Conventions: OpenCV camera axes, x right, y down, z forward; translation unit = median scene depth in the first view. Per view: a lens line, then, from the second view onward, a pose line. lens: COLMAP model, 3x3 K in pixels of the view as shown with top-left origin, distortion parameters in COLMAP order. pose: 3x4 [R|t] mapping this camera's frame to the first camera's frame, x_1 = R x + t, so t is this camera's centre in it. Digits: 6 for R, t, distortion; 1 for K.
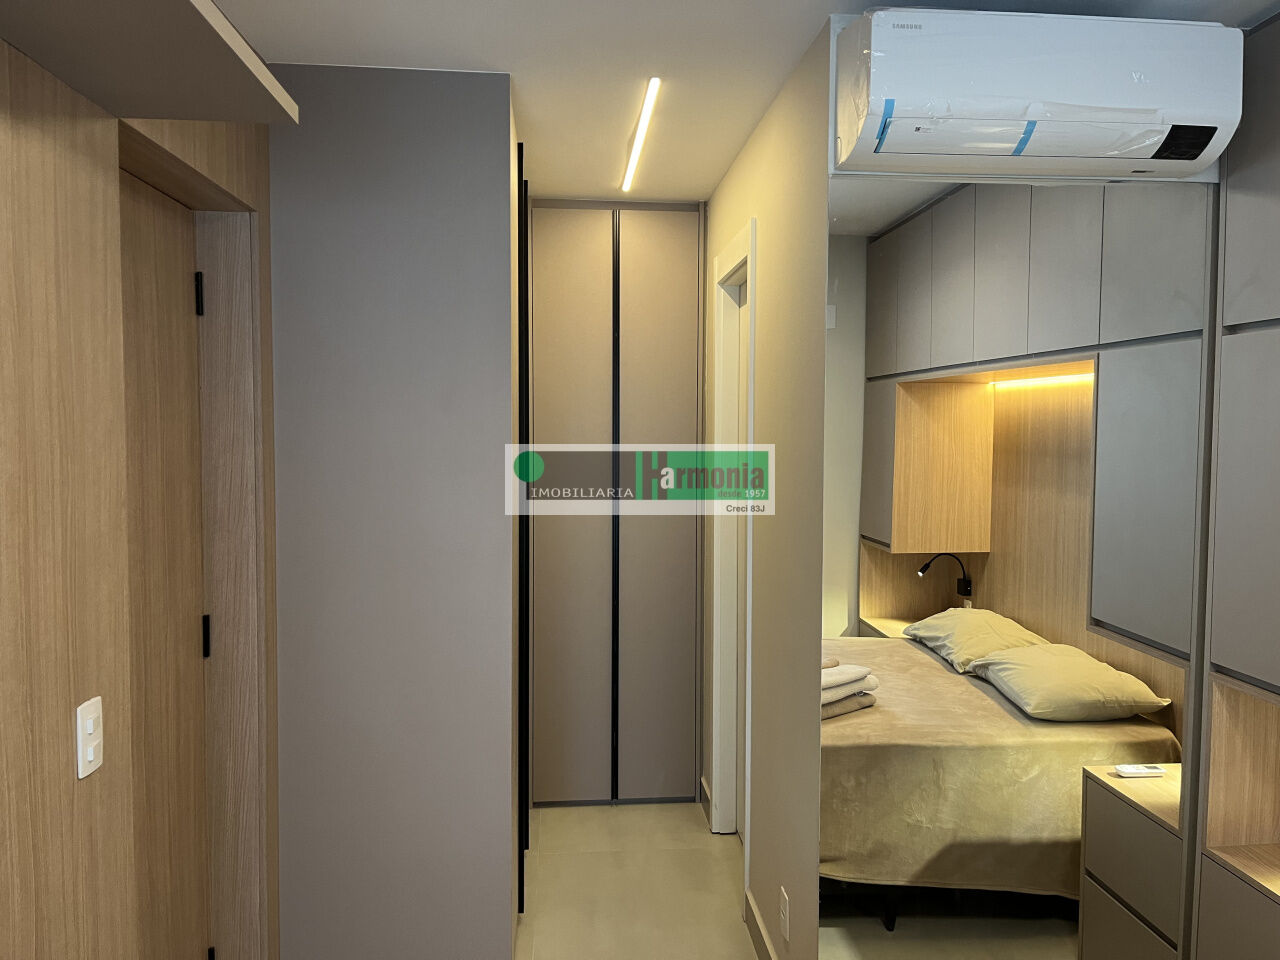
lens RADIAL K [[962.5, 0, 636.4], [0, 962.5, 476.1], [0, 0, 1]] dist [0.061297, -0.095133]
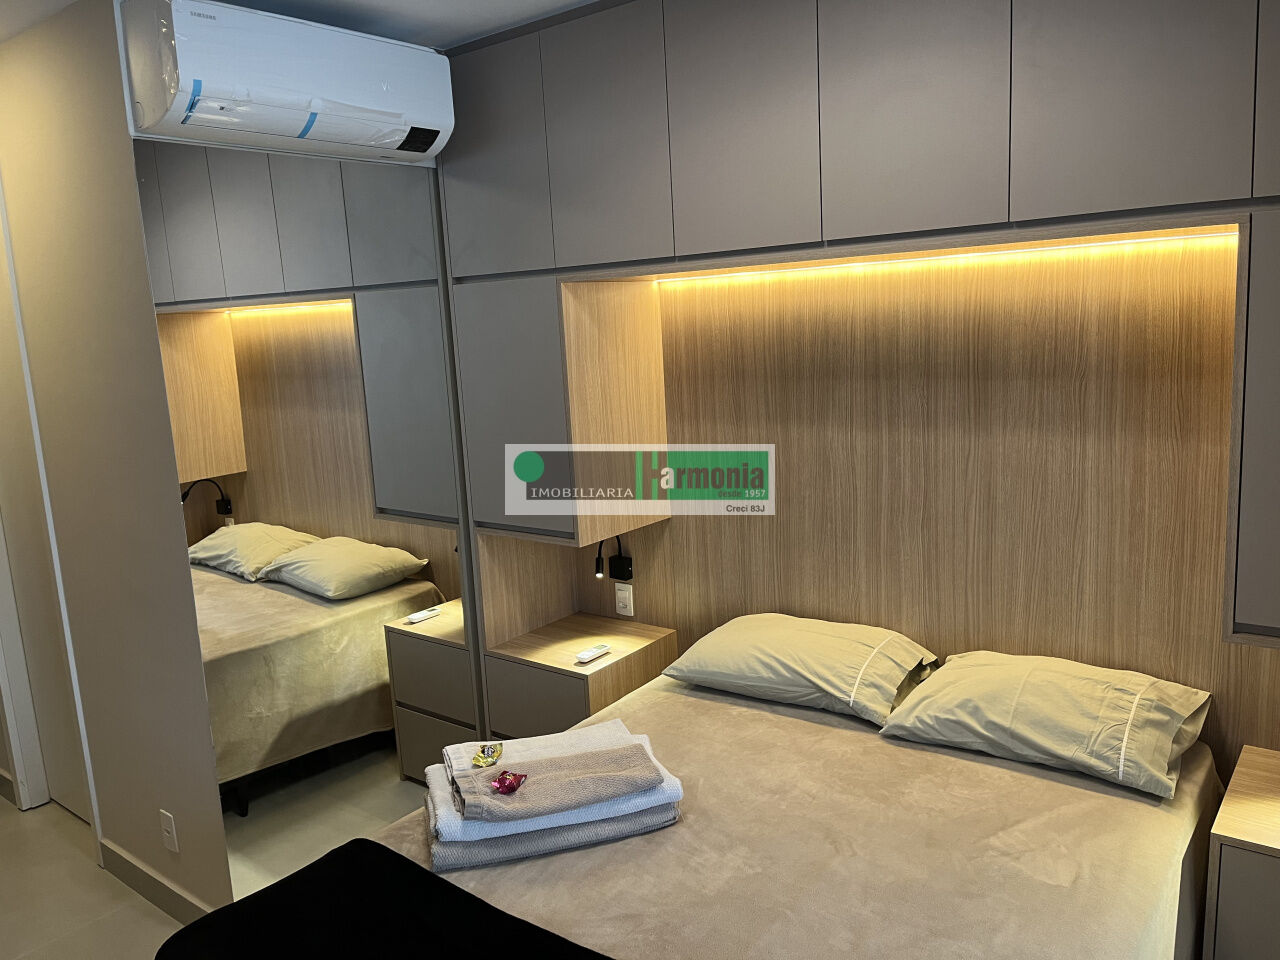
lens RADIAL K [[961.4, 0, 632.7], [0, 961.4, 466.2], [0, 0, 1]] dist [0.068687, -0.100611]
pose [[0.681581, -0.154855, 0.715169, -0.176767], [0.097078, 0.987848, 0.121380, -0.024436], [-0.725274, -0.013303, 0.688331, -0.091771]]
